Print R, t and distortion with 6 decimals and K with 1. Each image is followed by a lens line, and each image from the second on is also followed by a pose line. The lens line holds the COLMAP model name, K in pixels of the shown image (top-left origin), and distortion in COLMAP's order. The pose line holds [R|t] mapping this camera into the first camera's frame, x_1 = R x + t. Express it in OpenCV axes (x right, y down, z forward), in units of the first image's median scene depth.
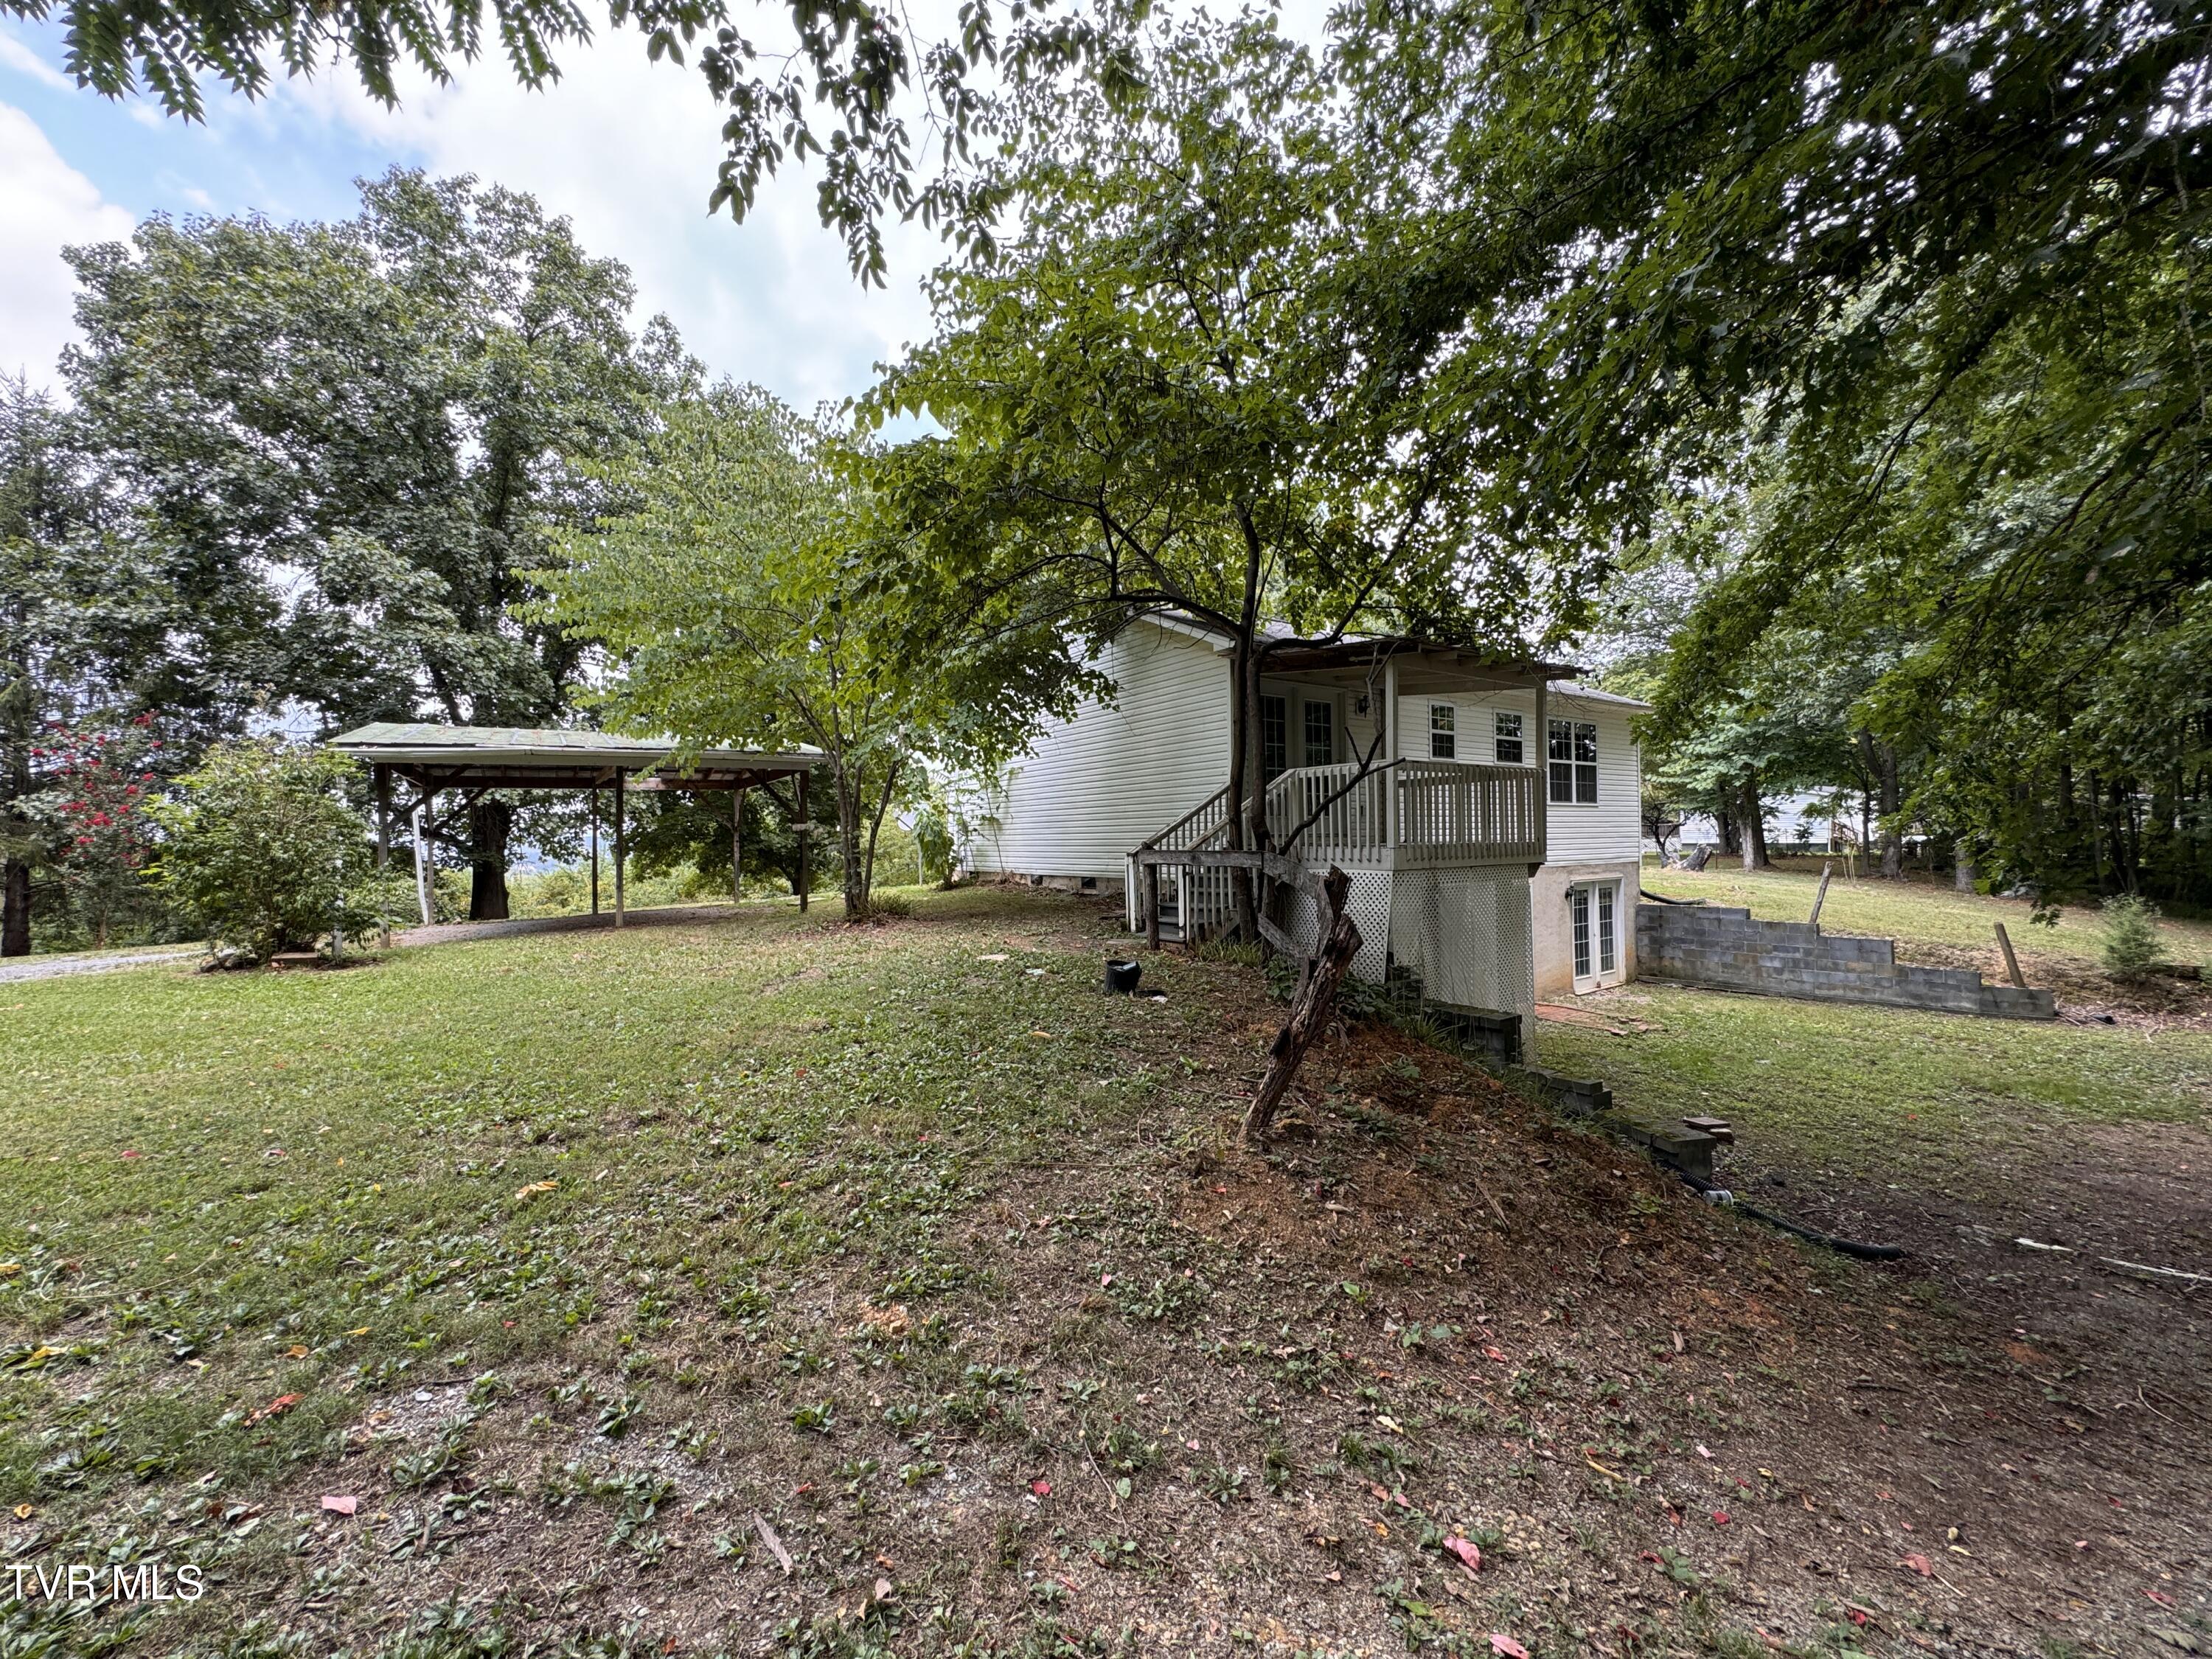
lens RADIAL K [[877.9, 0, 1106.0], [0, 877.9, 829.5], [0, 0, 1]] dist [-0.003305, 0.000041]
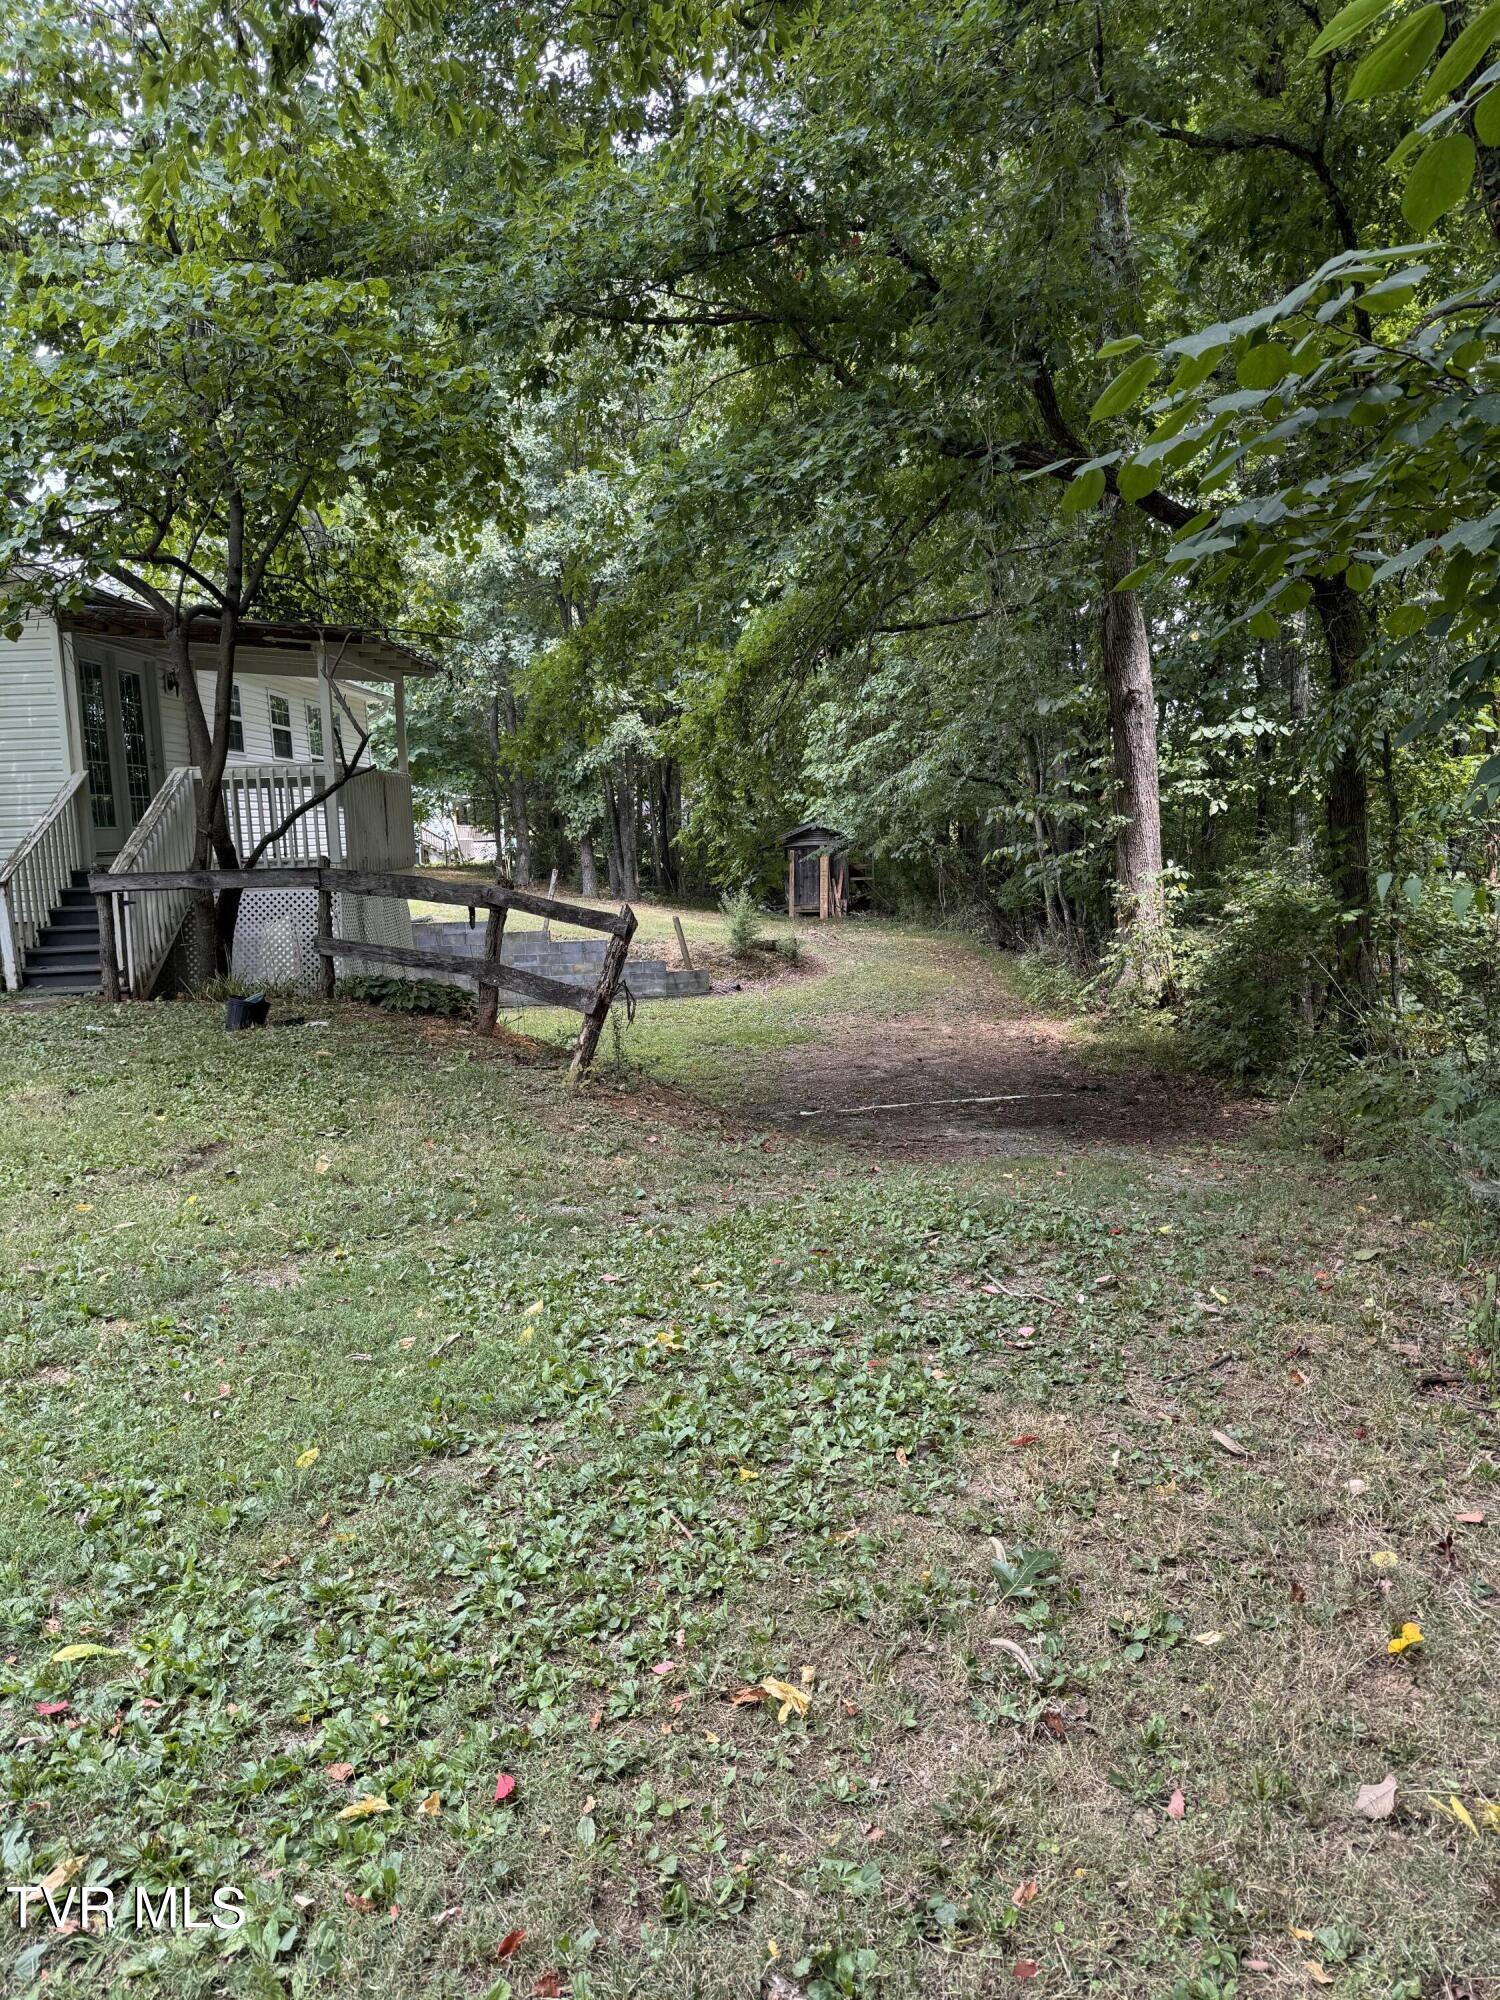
lens RADIAL K [[1400.0, 0, 750.0], [0, 1400.0, 1000.0], [0, 0, 1]] dist [0.002257, 0.000130]
pose [[0.567513, -0.111678, 0.815755, -0.461251], [0.019290, 0.992290, 0.122426, -0.005523], [-0.823138, -0.053742, 0.565292, -0.129755]]
